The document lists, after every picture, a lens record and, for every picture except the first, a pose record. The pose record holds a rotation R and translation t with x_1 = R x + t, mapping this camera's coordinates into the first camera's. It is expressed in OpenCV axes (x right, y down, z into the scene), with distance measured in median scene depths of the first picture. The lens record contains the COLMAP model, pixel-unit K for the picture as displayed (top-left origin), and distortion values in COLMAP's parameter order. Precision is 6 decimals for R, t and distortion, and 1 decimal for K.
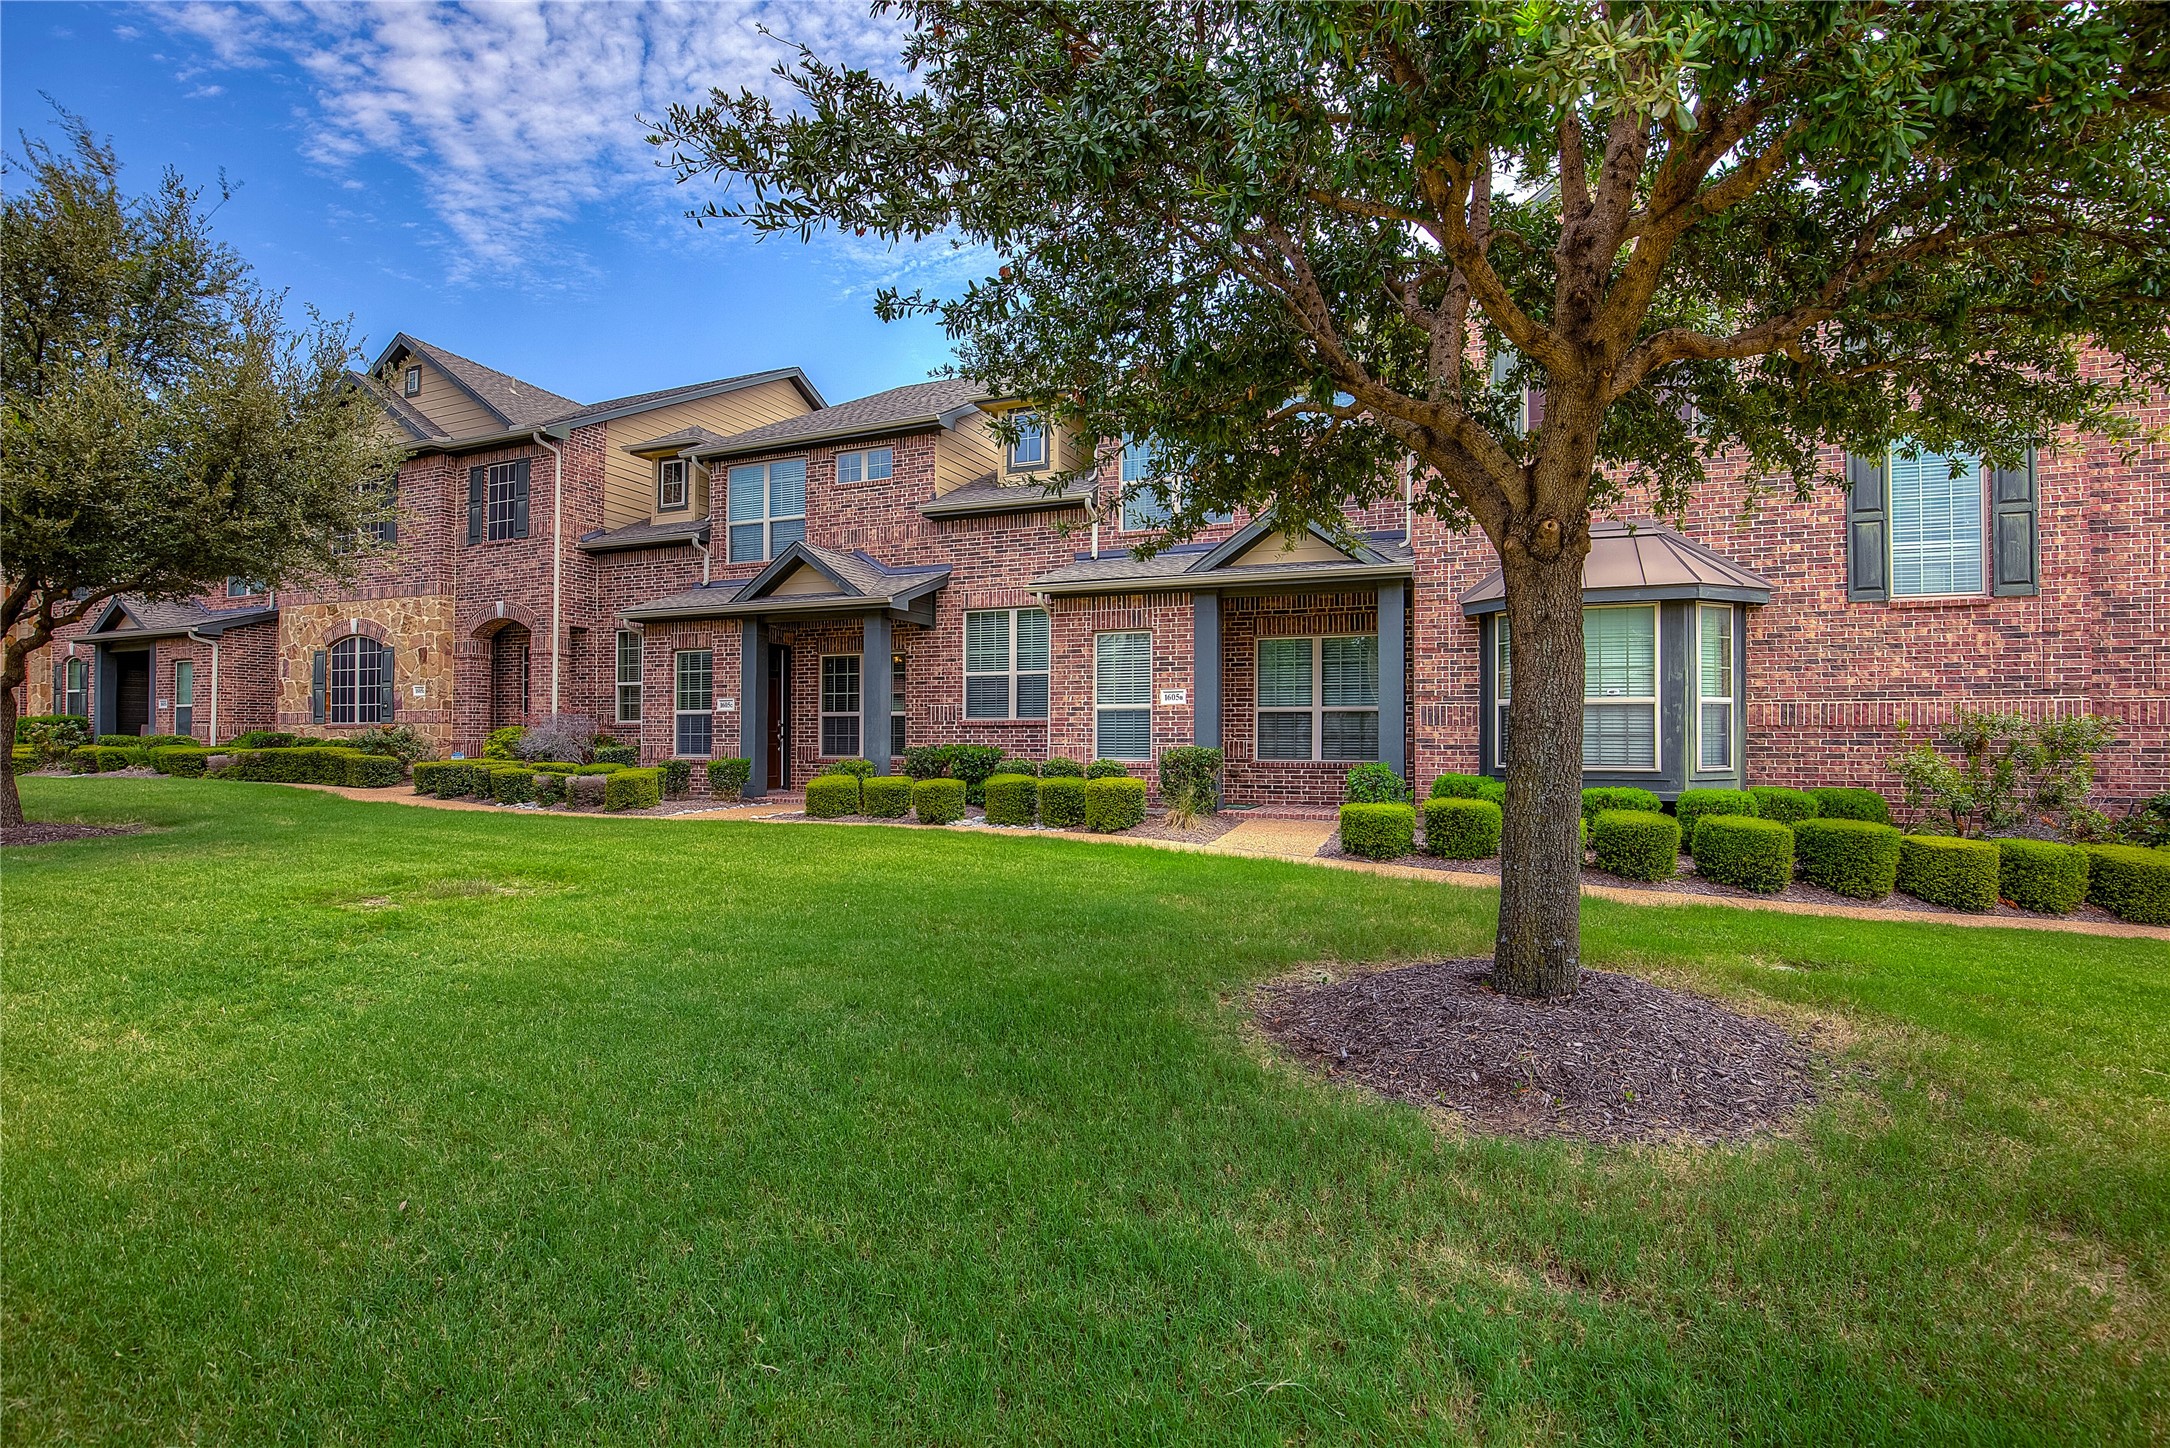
lens RADIAL K [[1010.3, 0, 1085.7], [0, 1010.3, 721.9], [0, 0, 1]] dist [-0.025828, 0.003017]
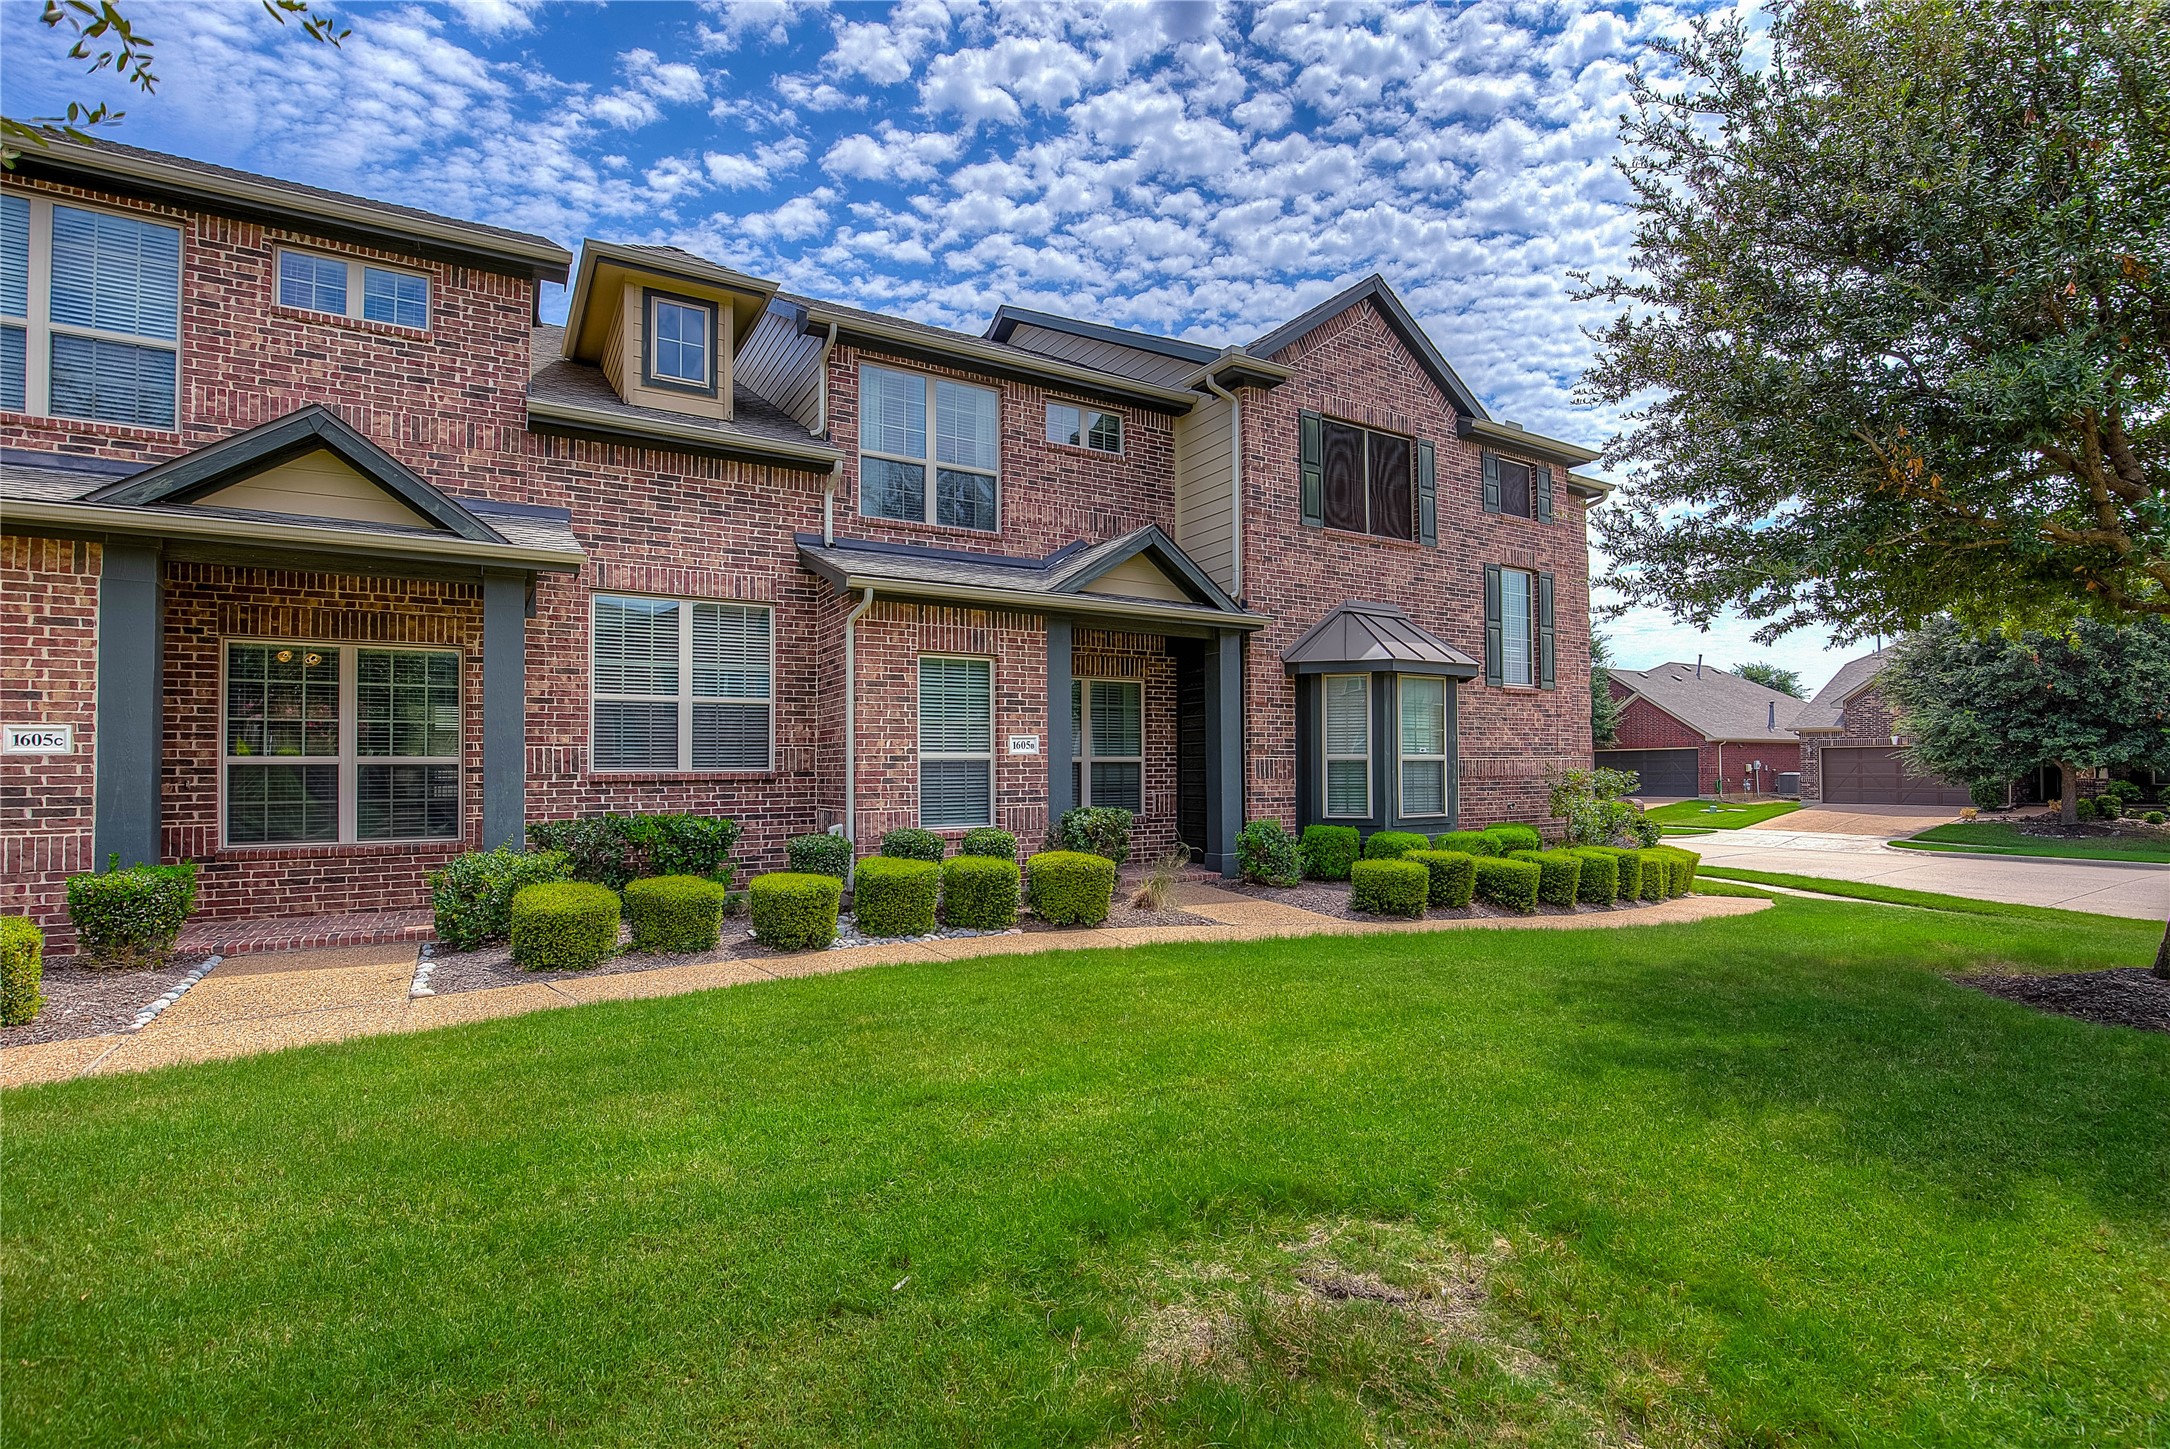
lens RADIAL K [[1010.3, 0, 1082.6], [0, 1010.3, 740.3], [0, 0, 1]] dist [-0.025828, 0.003017]
pose [[0.596290, 0.015740, 0.802615, -0.500787], [-0.007226, 0.999873, -0.014239, -0.016760], [-0.802736, 0.002691, 0.596328, 0.474771]]
